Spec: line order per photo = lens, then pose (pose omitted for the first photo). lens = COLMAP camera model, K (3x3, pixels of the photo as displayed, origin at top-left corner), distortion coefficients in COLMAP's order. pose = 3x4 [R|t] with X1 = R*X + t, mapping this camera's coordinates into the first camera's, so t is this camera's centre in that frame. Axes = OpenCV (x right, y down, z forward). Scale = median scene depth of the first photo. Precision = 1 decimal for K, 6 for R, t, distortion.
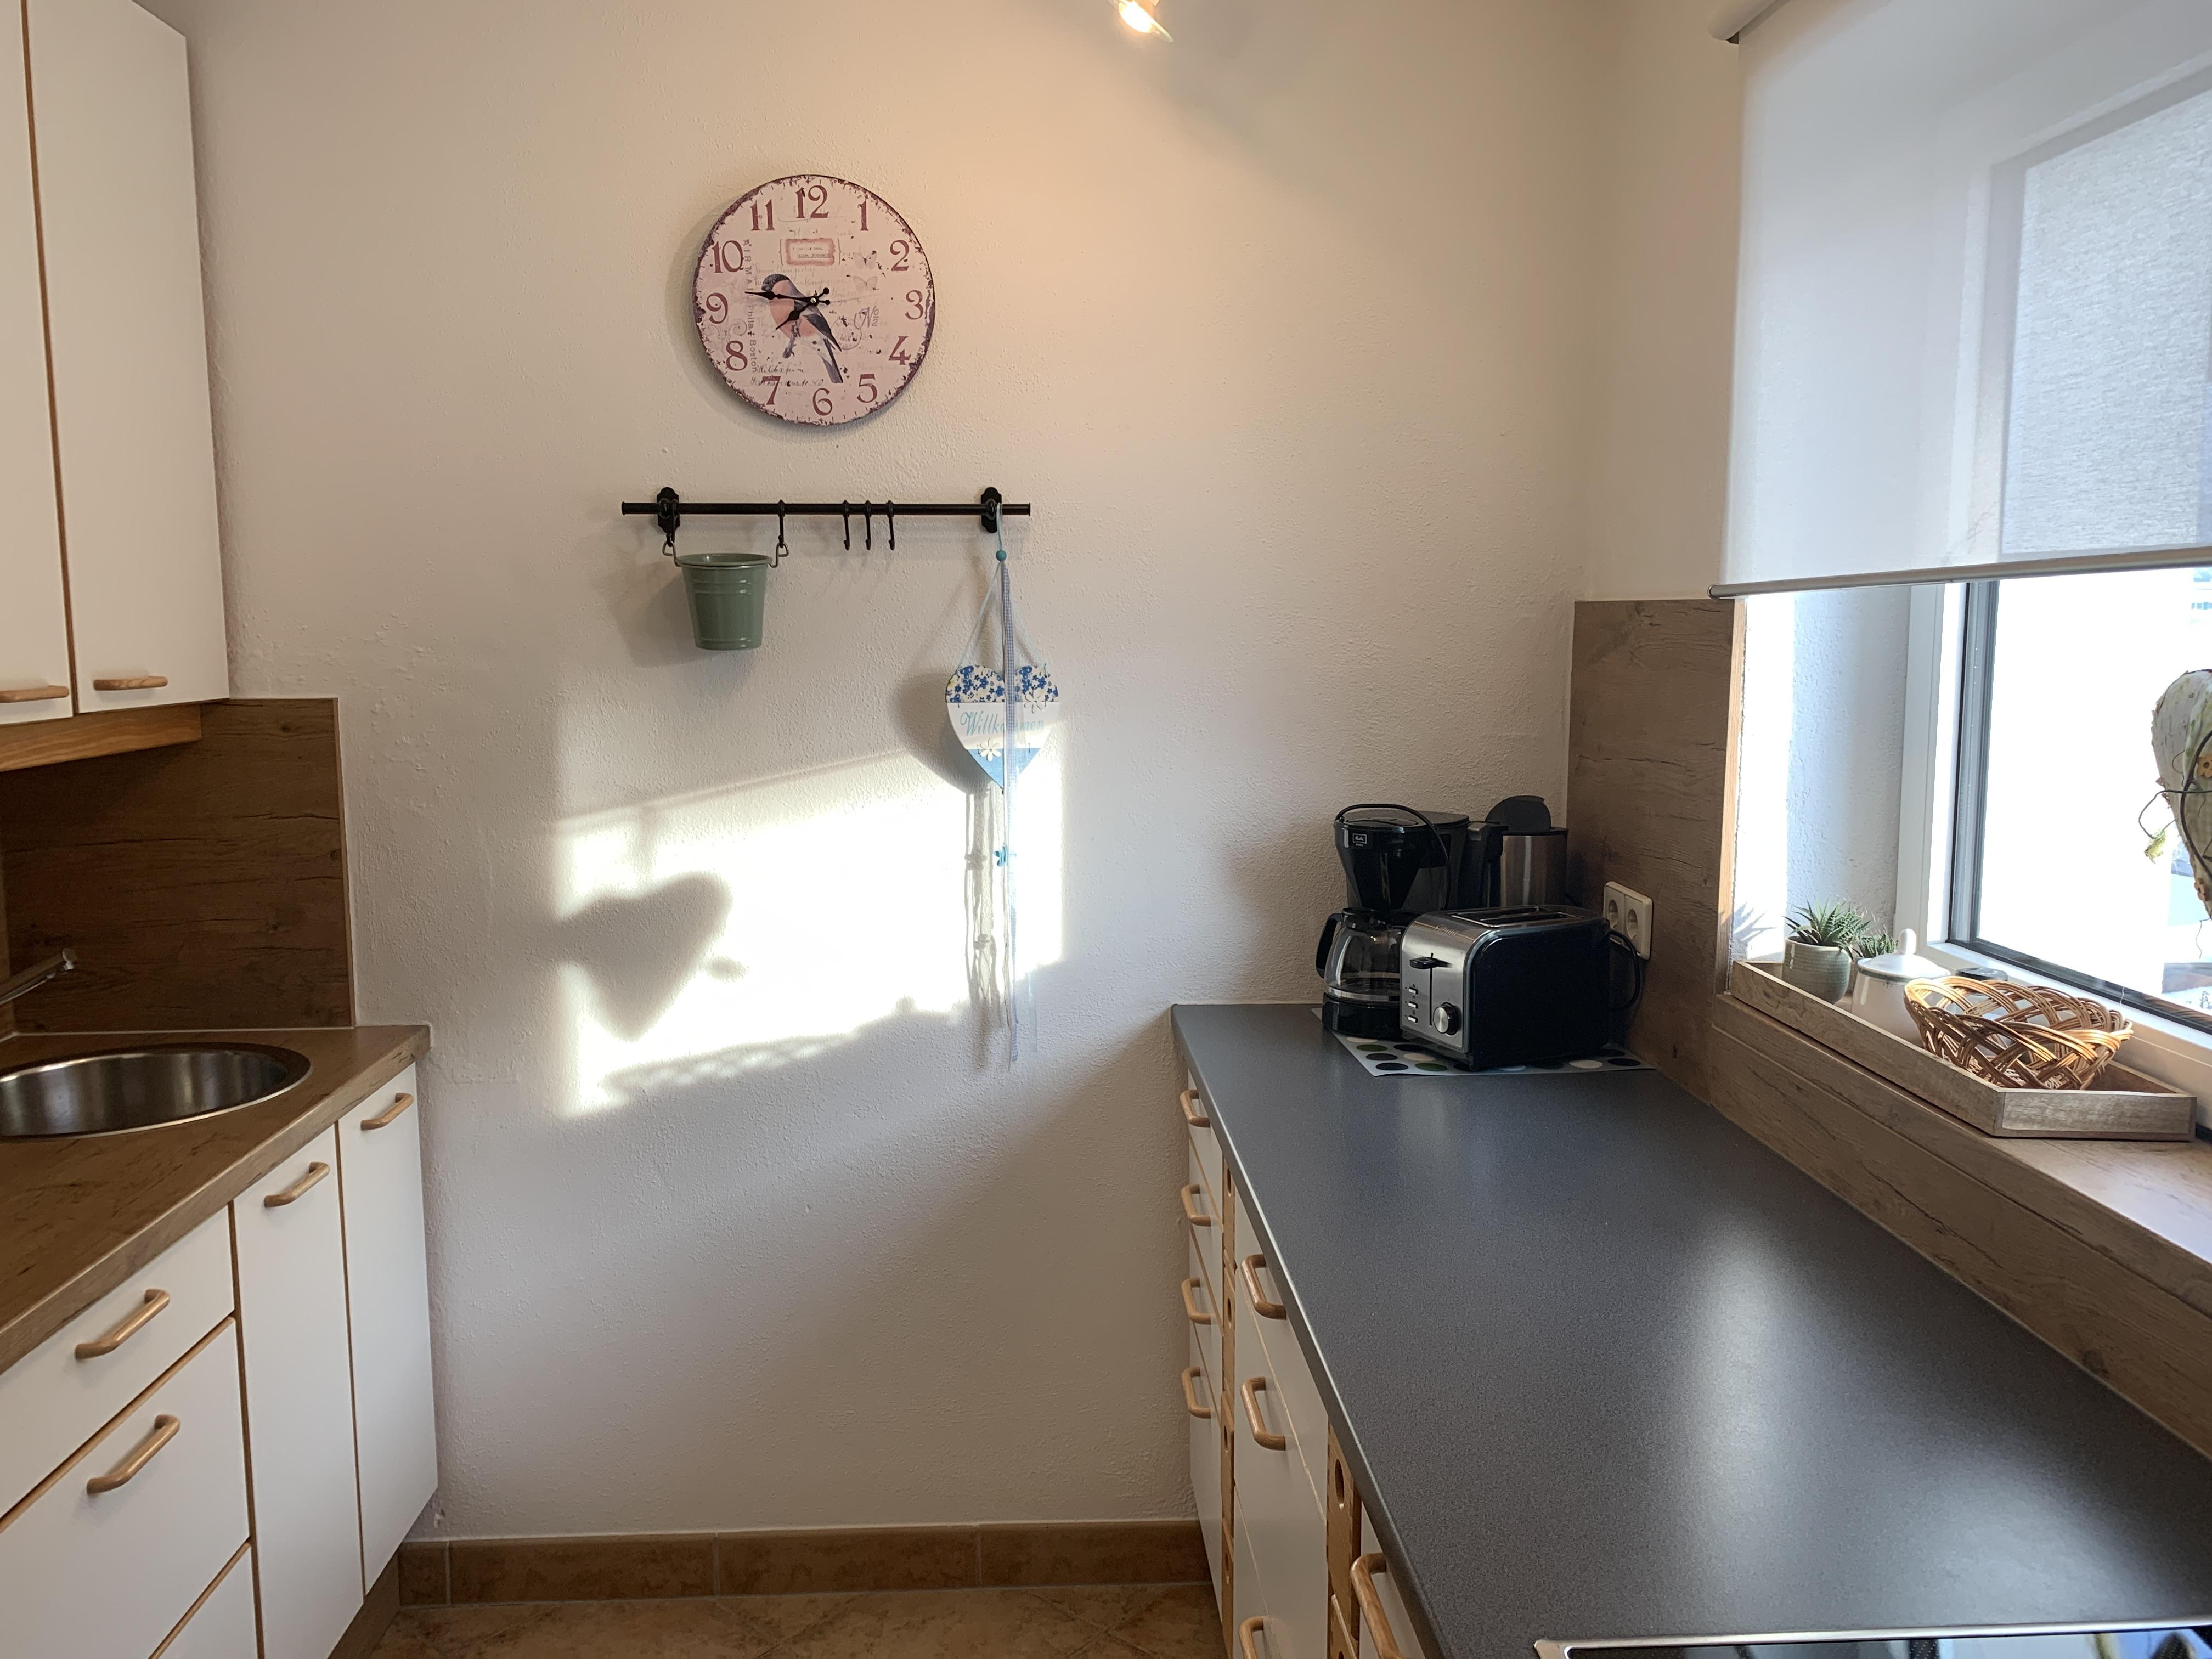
lens RADIAL K [[1705.9, 0, 1106.0], [0, 1705.9, 829.5], [0, 0, 1]] dist [0.027886, -0.007832]
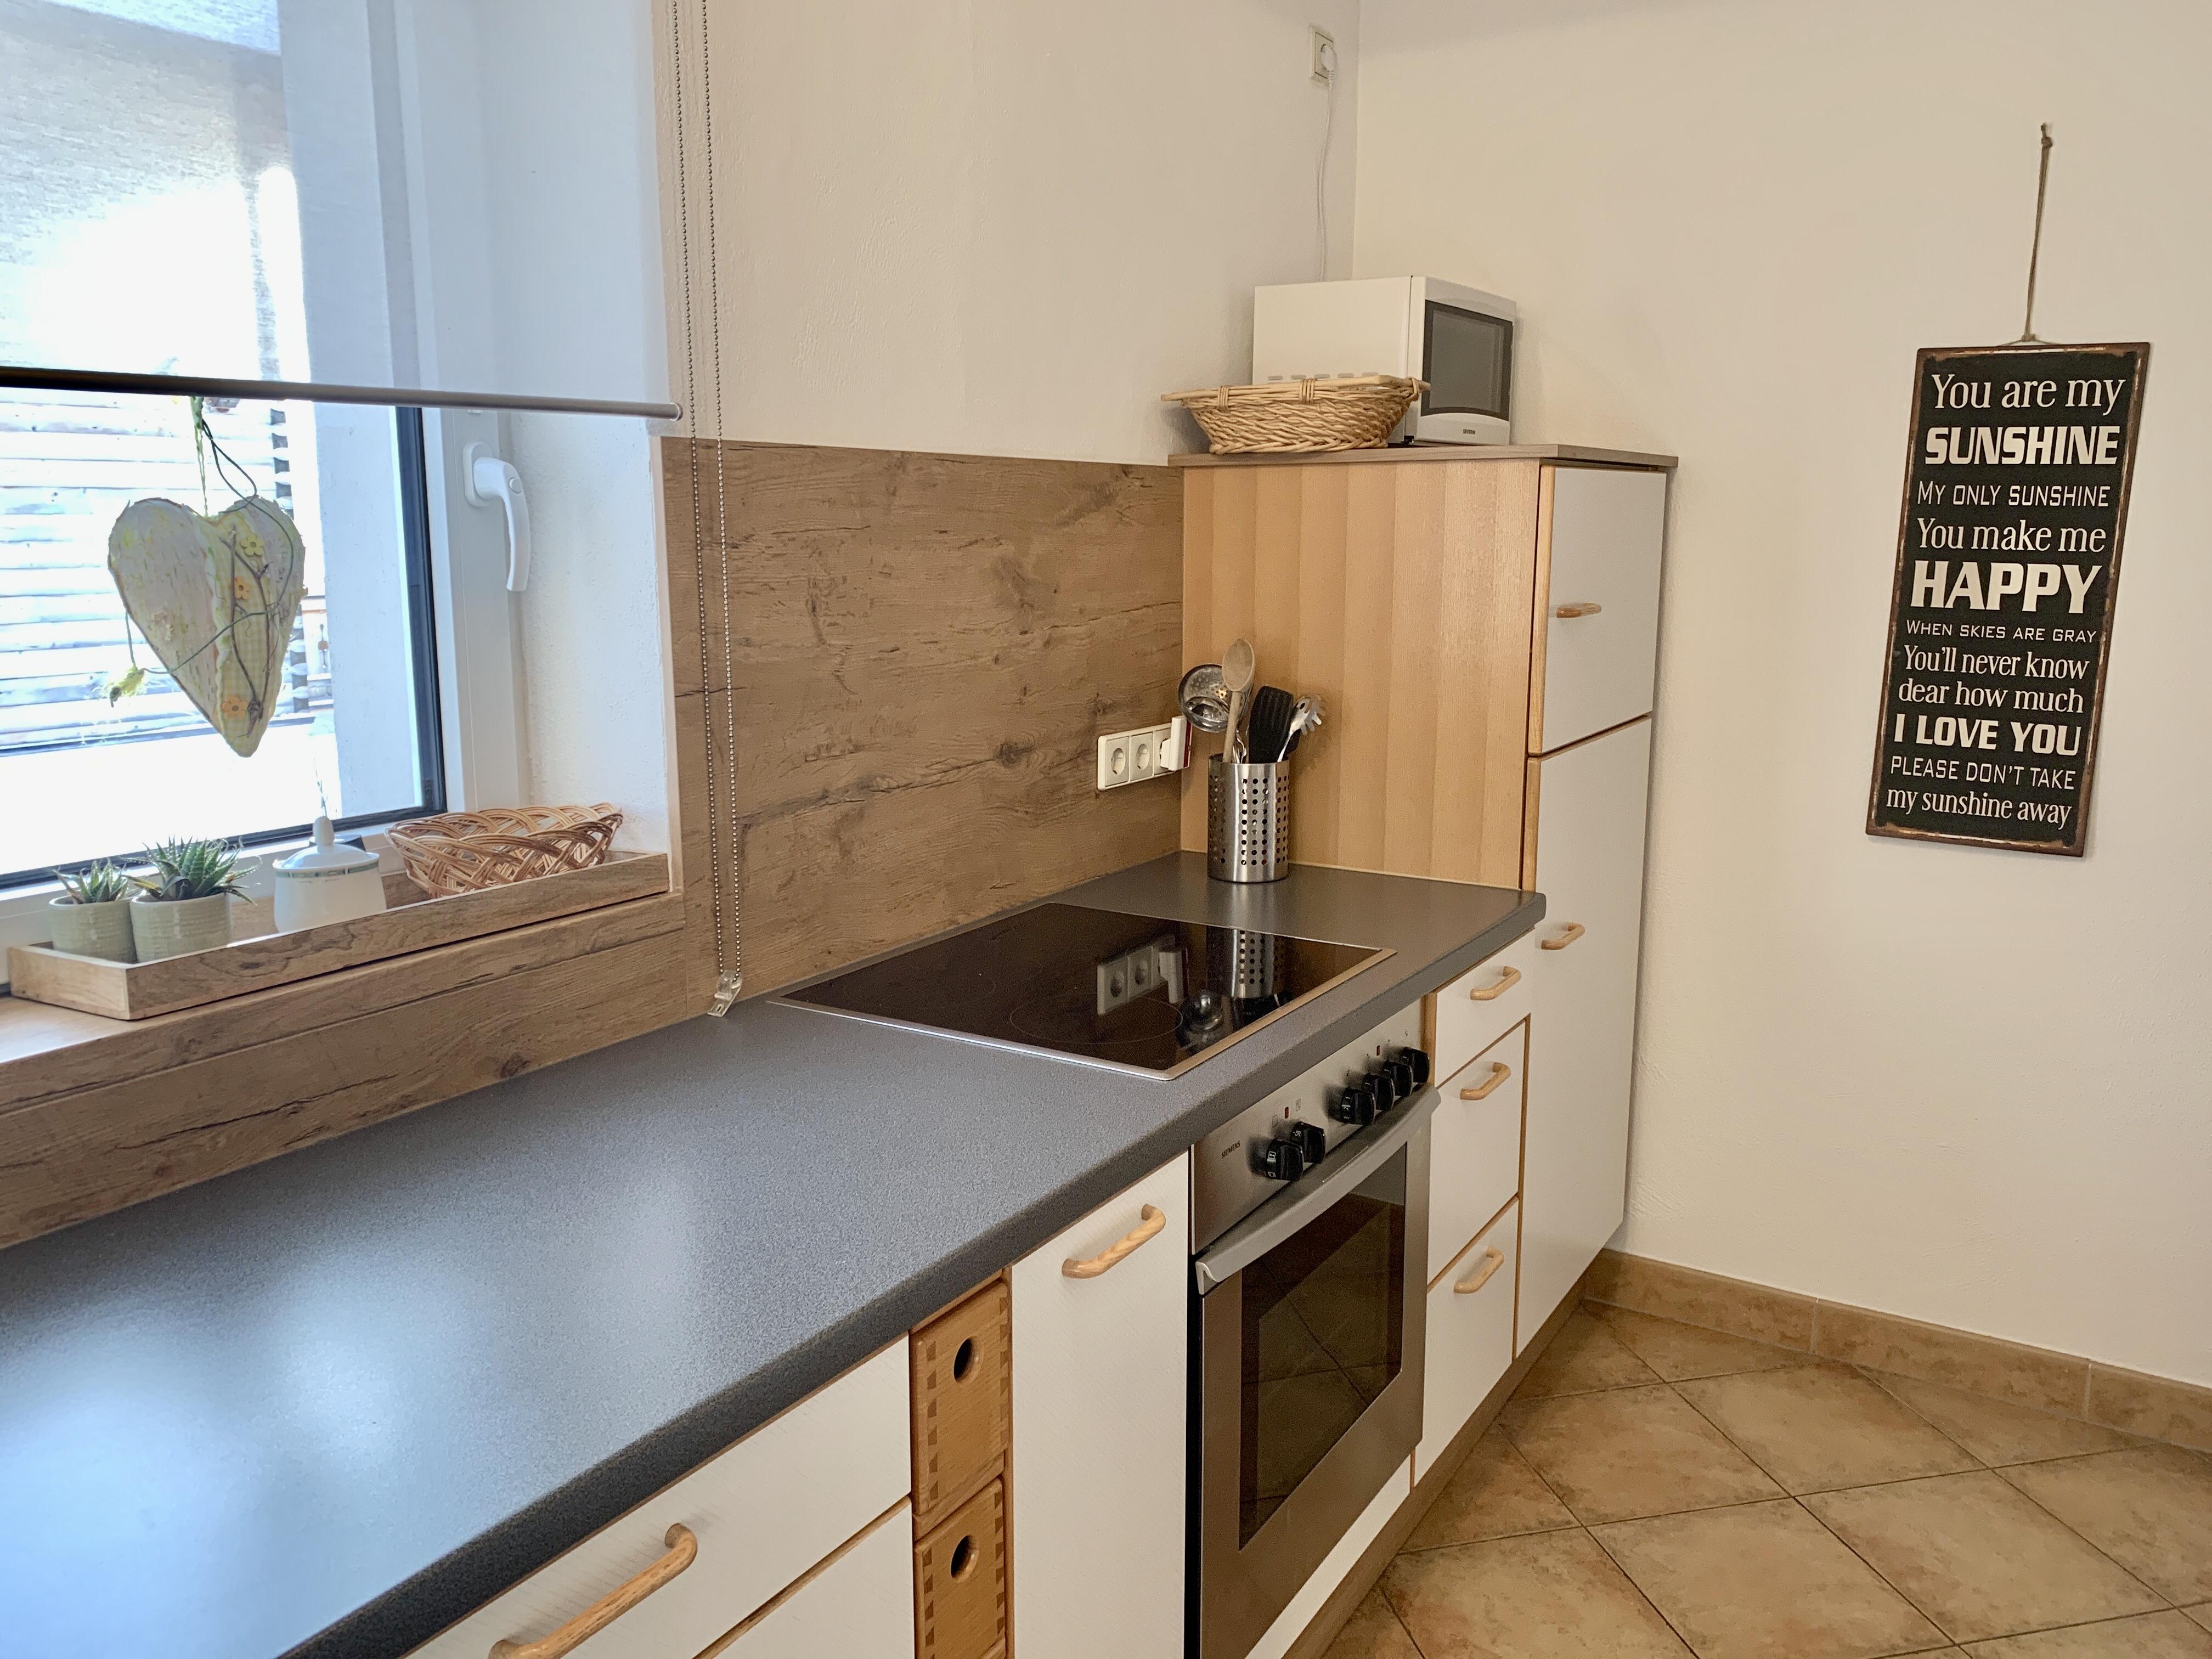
lens RADIAL K [[1705.9, 0, 1106.0], [0, 1705.9, 829.5], [0, 0, 1]] dist [0.027886, -0.007832]
pose [[-0.825314, -0.100200, 0.555713, -0.379254], [0.070212, 0.958283, 0.277061, -0.139686], [-0.560292, 0.267680, -0.783849, 1.446106]]
